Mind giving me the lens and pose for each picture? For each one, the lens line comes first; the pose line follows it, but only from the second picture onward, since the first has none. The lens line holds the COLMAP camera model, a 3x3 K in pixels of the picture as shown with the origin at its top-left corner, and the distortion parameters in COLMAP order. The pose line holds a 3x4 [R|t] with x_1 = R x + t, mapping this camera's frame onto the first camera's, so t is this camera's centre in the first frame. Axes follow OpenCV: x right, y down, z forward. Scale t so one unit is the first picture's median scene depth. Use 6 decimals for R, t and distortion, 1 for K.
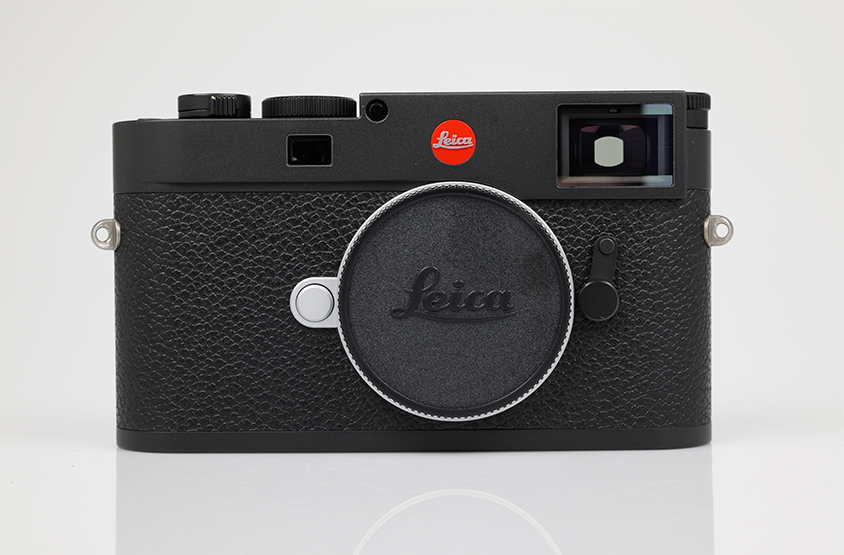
lens RADIAL K [[1748.6, 0, 419.3], [0, 1748.6, 272.3], [0, 0, 1]] dist [-0.628479, 0.000000]
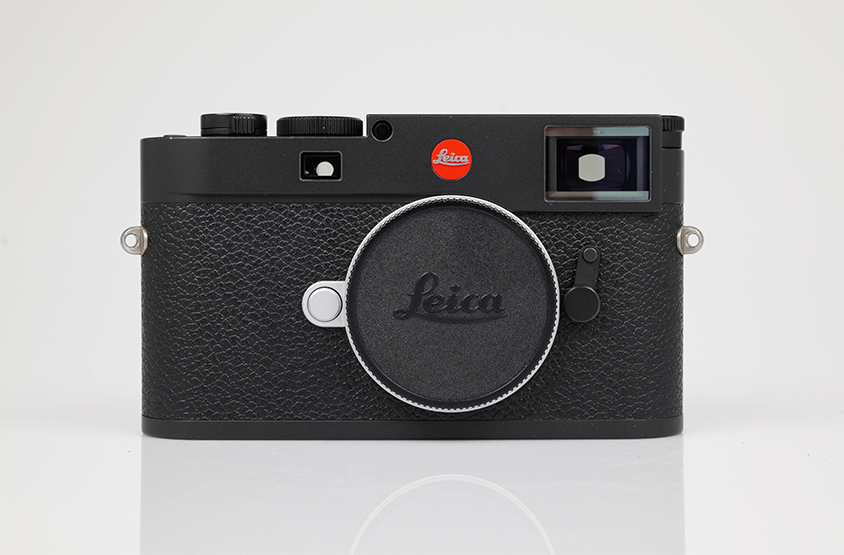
lens RADIAL K [[1748.6, 0, 383.7], [0, 1748.6, 261.8], [0, 0, 1]] dist [-0.628479, 0.000000]
pose [[0.999965, 0.006542, -0.005205, -0.017118], [-0.006594, 0.999928, -0.010024, 0.001441], [0.005139, 0.010058, 0.999936, -0.103654]]
